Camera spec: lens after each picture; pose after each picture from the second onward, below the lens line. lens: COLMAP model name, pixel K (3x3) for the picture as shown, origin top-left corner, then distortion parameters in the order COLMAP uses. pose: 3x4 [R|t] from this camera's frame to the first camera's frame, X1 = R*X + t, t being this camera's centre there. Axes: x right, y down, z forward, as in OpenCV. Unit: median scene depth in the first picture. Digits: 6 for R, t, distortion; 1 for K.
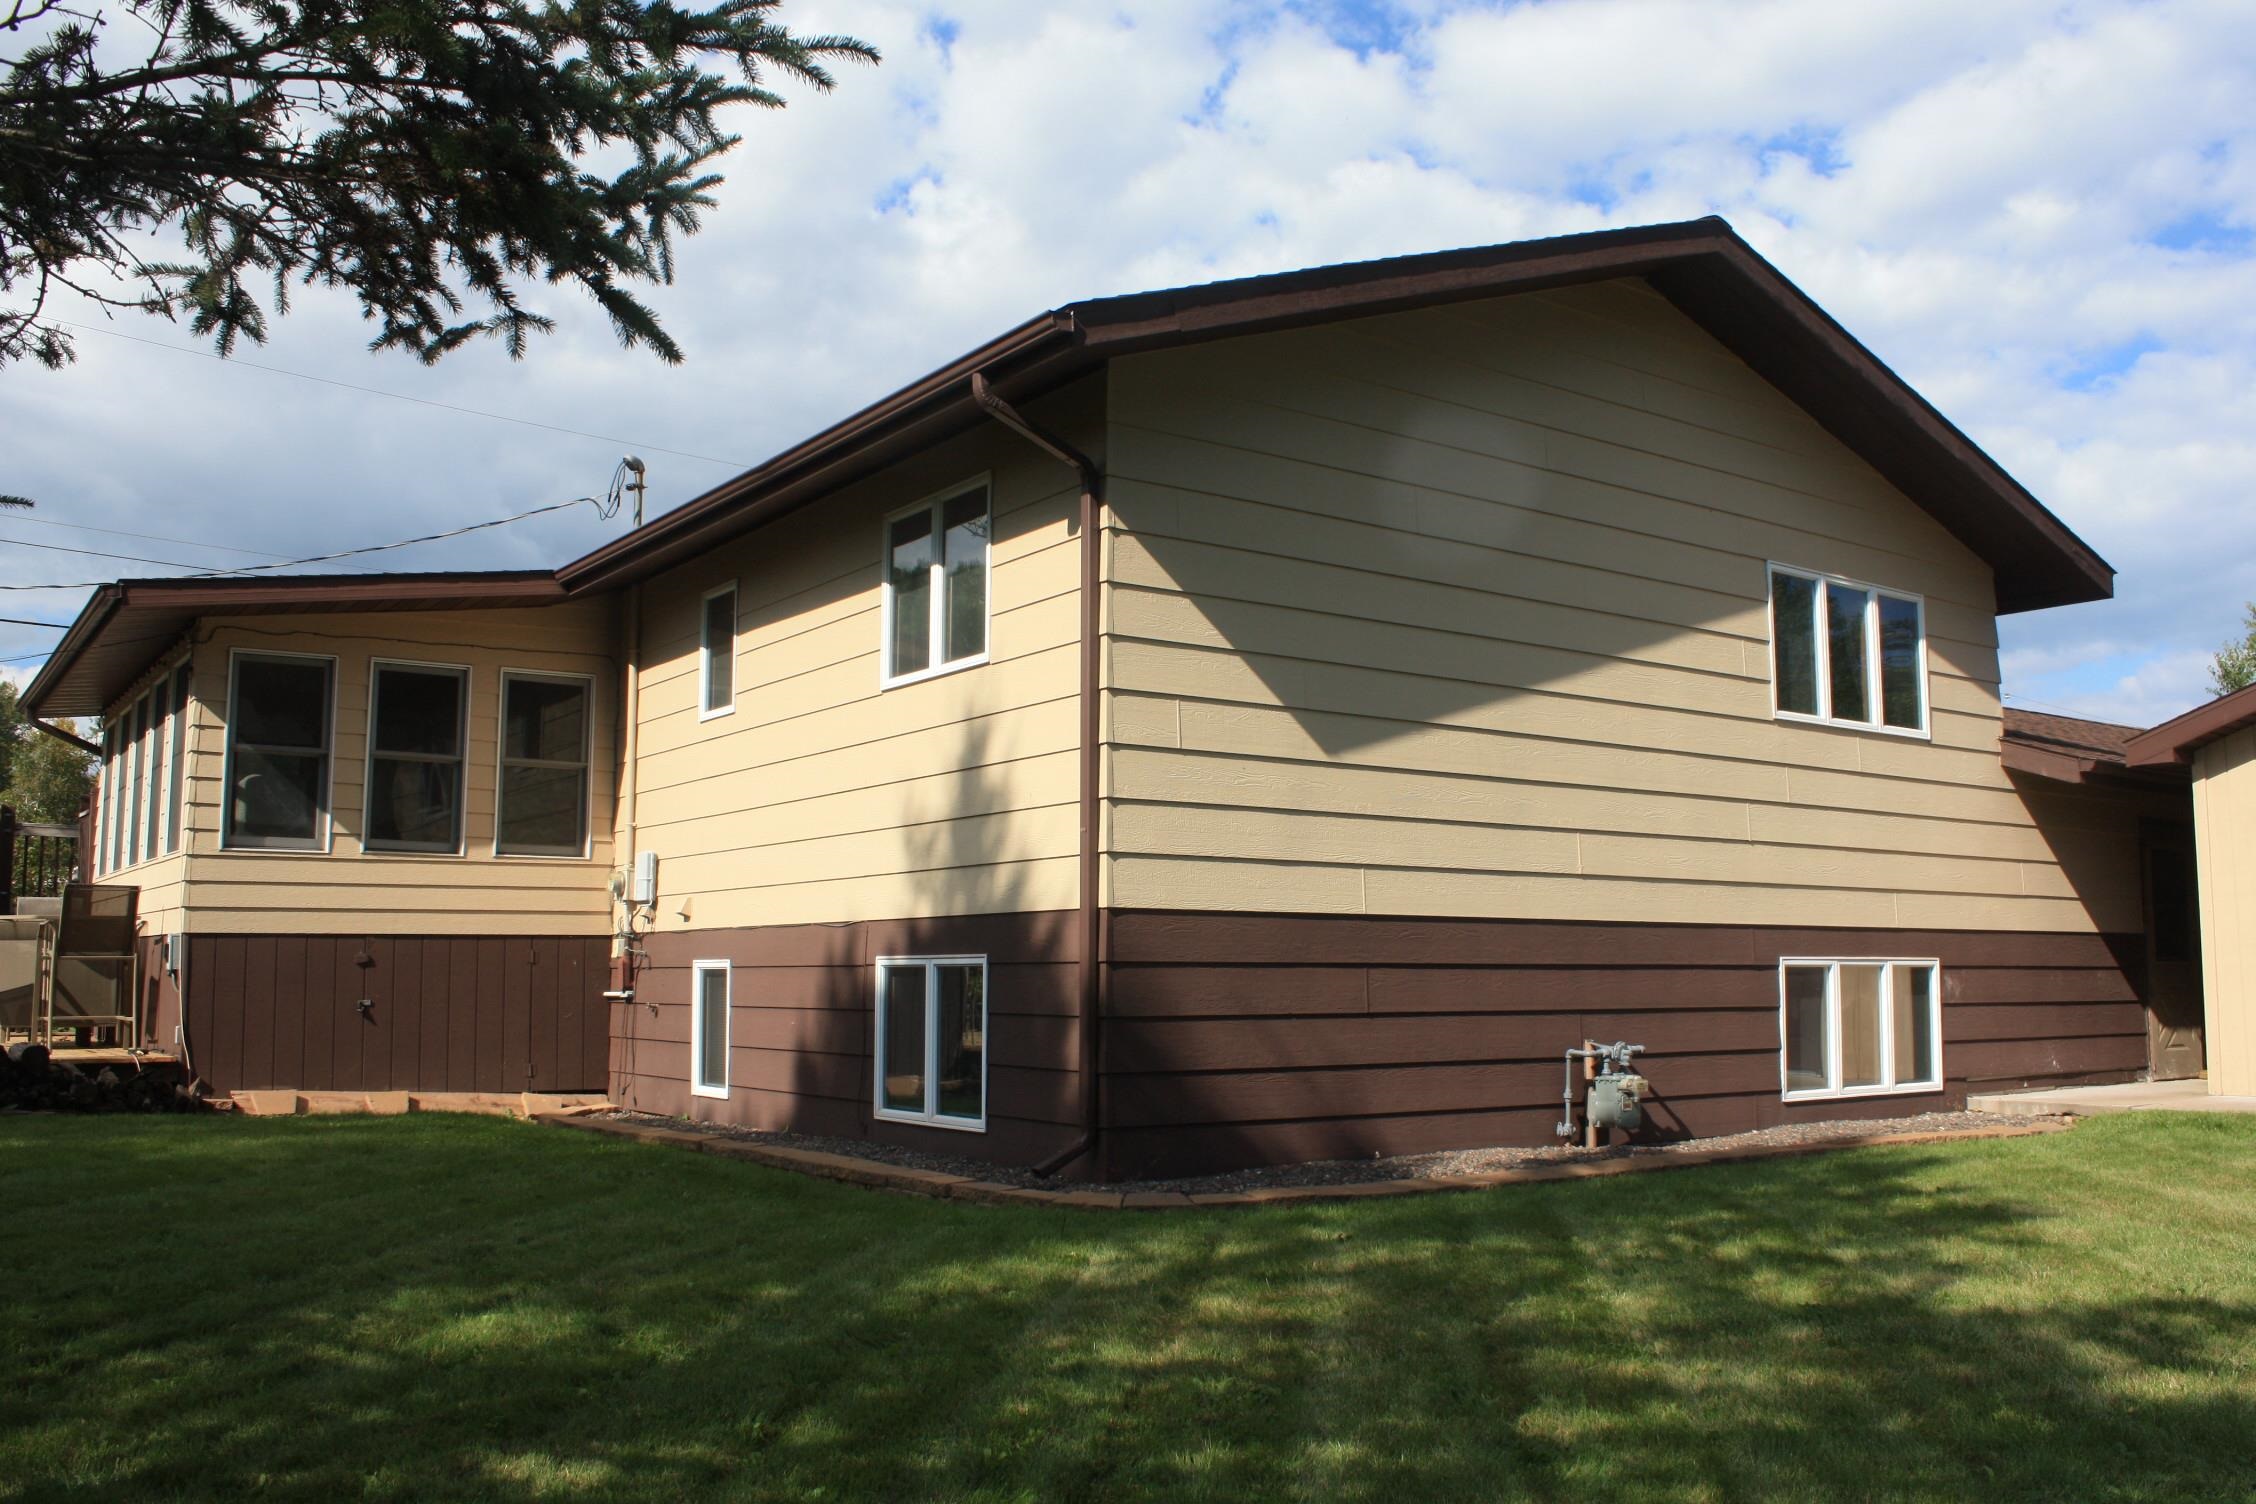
lens RADIAL K [[1970.0, 0, 1128.0], [0, 1970.0, 752.0], [0, 0, 1]] dist [-0.179861, 0.171247]
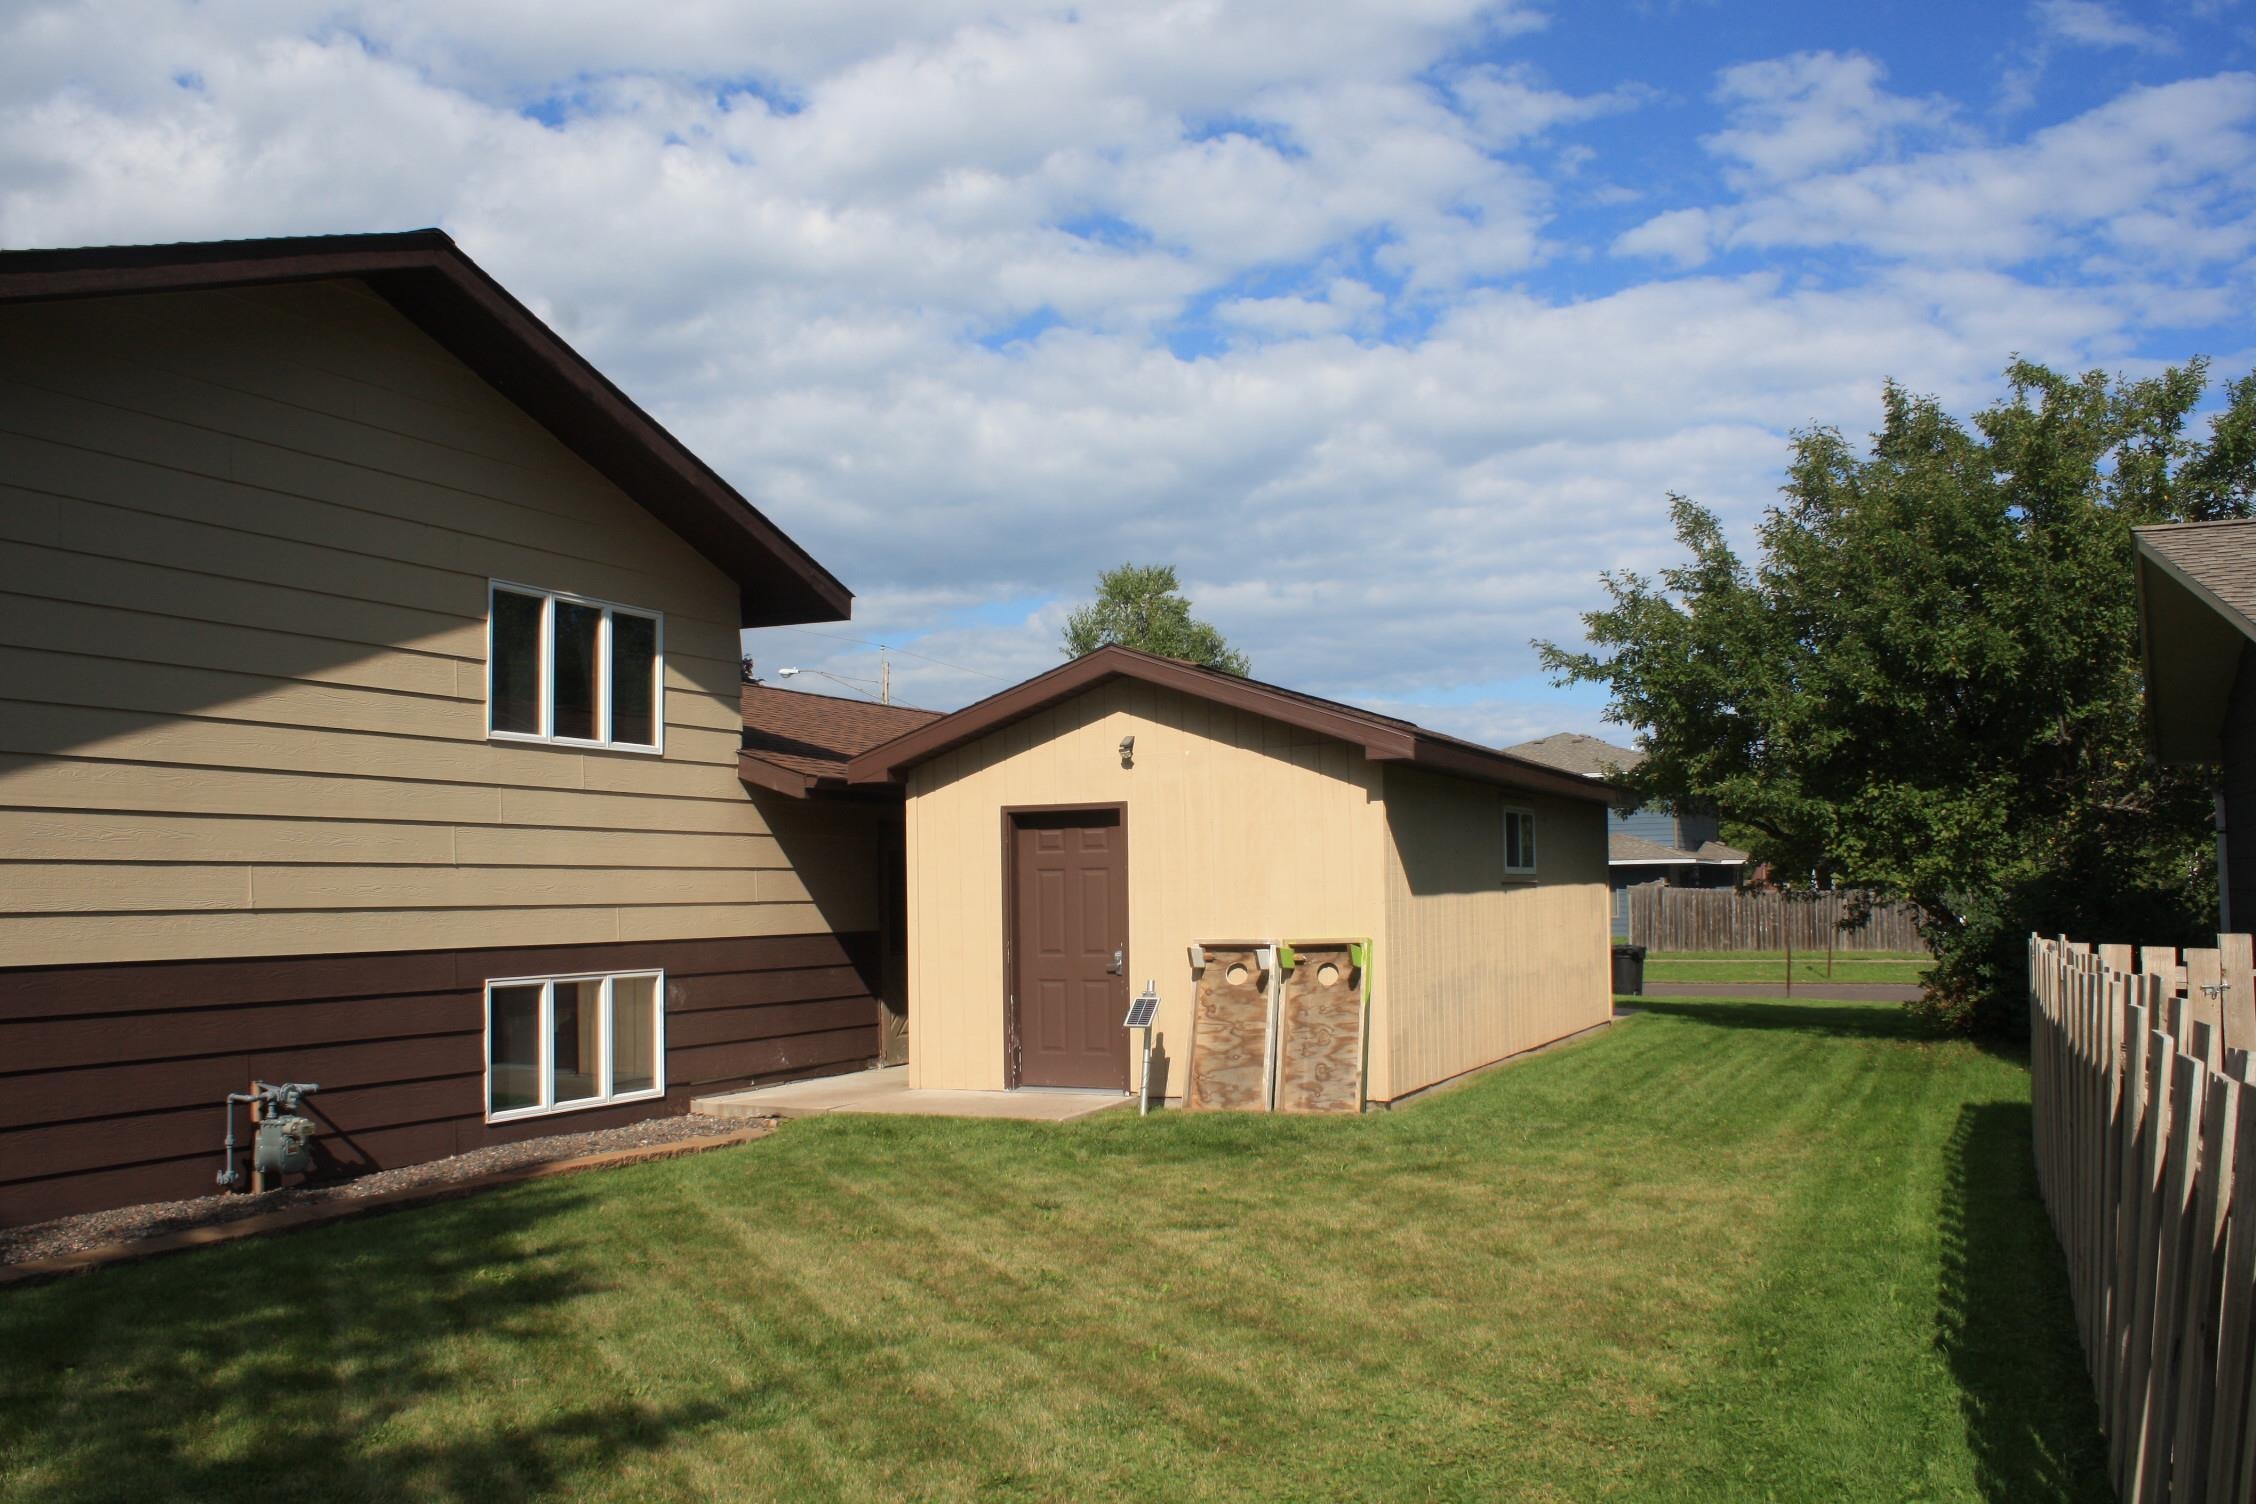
lens RADIAL K [[1970.0, 0, 1128.0], [0, 1970.0, 752.0], [0, 0, 1]] dist [-0.179861, 0.171247]
pose [[0.858872, 0.017839, 0.511880, 0.103591], [-0.038806, 0.998787, 0.030303, -0.051256], [-0.510719, -0.045890, 0.858522, -0.020732]]
